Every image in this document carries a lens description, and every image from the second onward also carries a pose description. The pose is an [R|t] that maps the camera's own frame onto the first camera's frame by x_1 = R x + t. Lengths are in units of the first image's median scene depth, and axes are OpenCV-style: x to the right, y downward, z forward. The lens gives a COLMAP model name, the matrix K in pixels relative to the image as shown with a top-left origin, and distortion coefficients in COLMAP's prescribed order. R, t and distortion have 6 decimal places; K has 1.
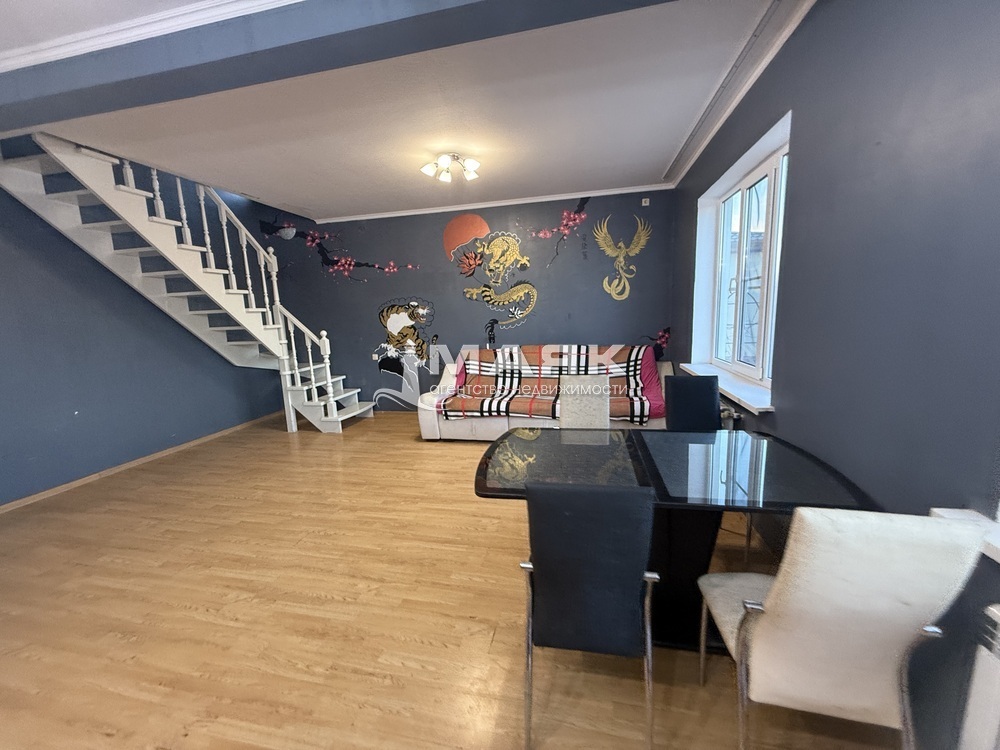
lens RADIAL K [[397.7, 0, 498.0], [0, 397.7, 376.9], [0, 0, 1]] dist [-0.000489, 0.000438]
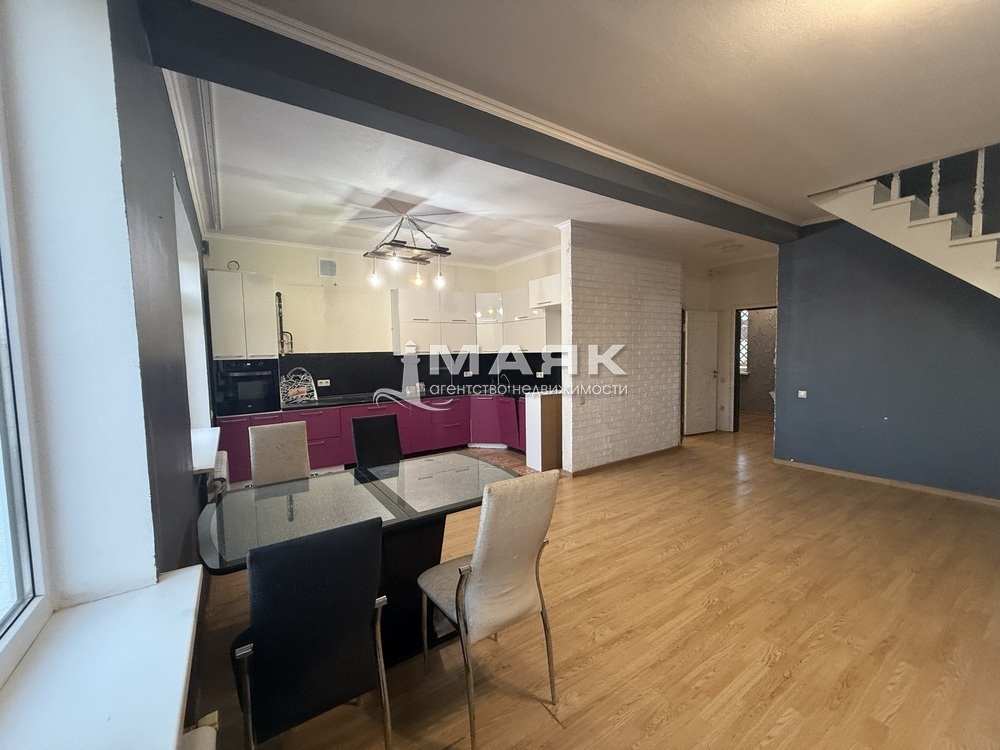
lens RADIAL K [[397.7, 0, 498.2], [0, 397.7, 376.9], [0, 0, 1]] dist [-0.000489, 0.000438]
pose [[-0.692387, 0.103773, -0.714025, 0.419418], [-0.066858, 0.976118, 0.206697, -0.167557], [0.718422, 0.190853, -0.668913, 0.907765]]
